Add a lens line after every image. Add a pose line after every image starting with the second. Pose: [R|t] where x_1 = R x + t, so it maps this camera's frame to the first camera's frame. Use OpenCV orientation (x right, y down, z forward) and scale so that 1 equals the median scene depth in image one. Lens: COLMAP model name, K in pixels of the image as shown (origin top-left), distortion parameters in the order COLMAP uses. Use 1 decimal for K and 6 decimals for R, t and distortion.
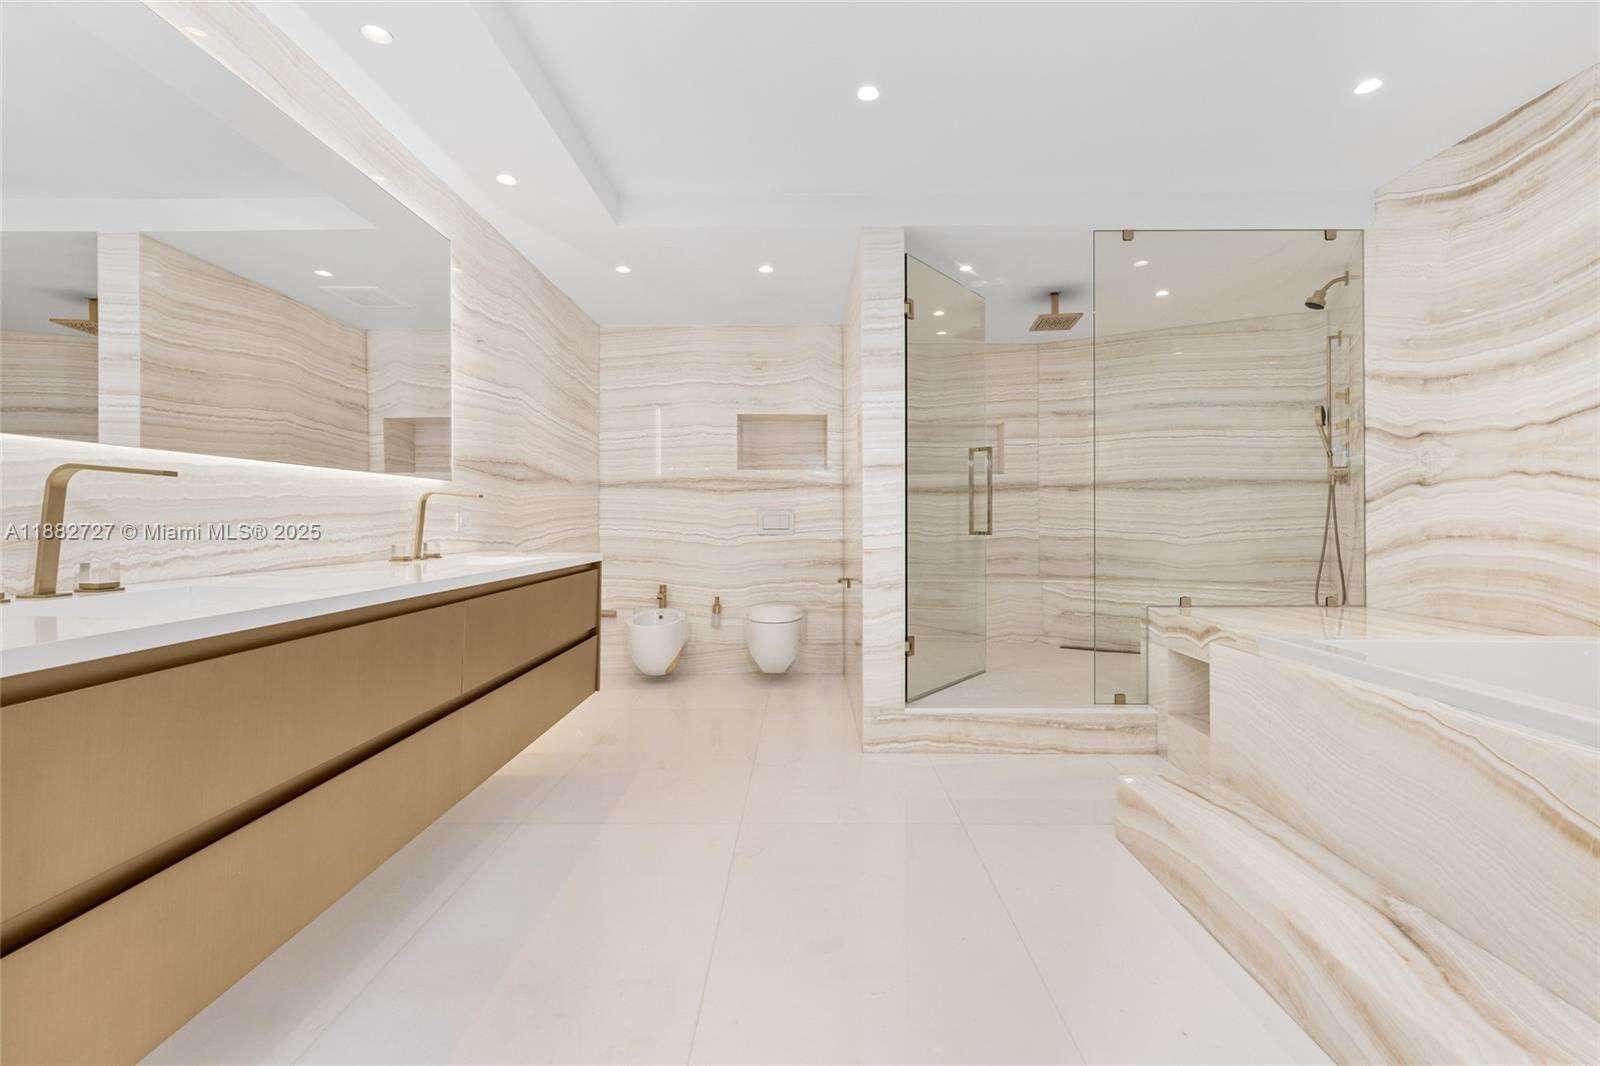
lens RADIAL K [[721.2, 0, 800.7], [0, 721.2, 521.1], [0, 0, 1]] dist [0.000437, 0.000130]
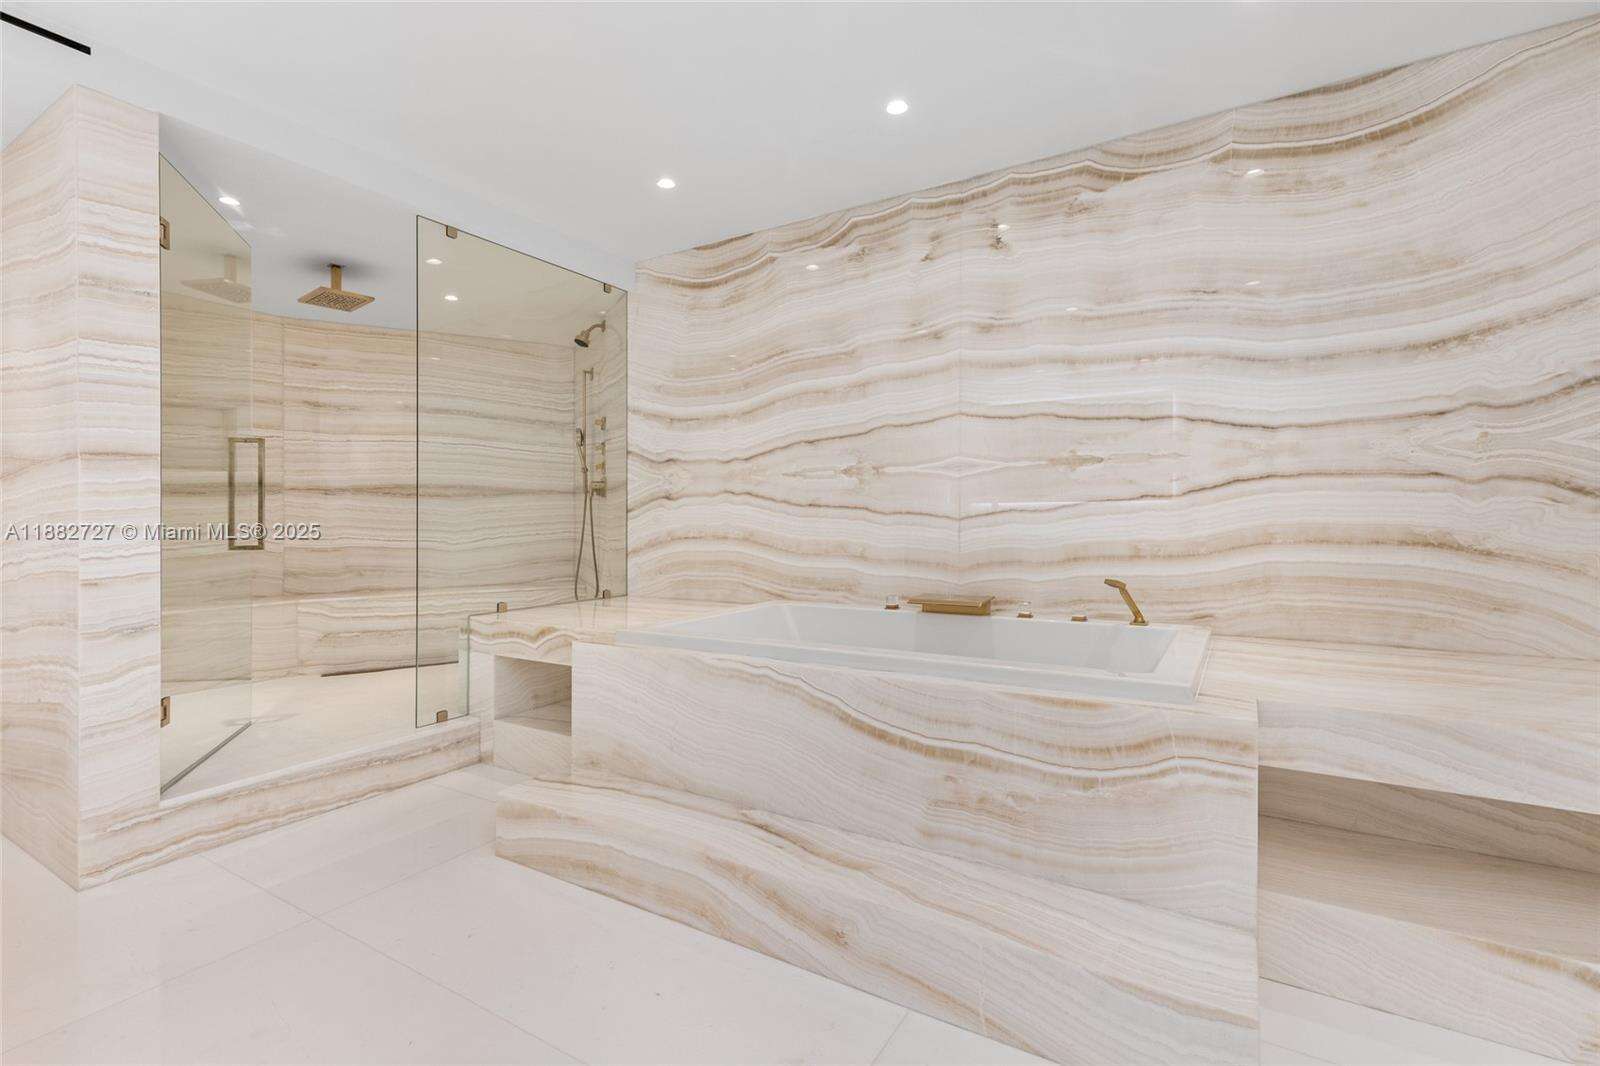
lens RADIAL K [[721.2, 0, 801.3], [0, 721.2, 530.2], [0, 0, 1]] dist [0.000437, 0.000130]
pose [[0.522002, -0.016629, 0.852782, -0.128027], [0.011084, 0.999858, 0.012712, -0.006755], [-0.852872, 0.002816, 0.522112, 0.102687]]
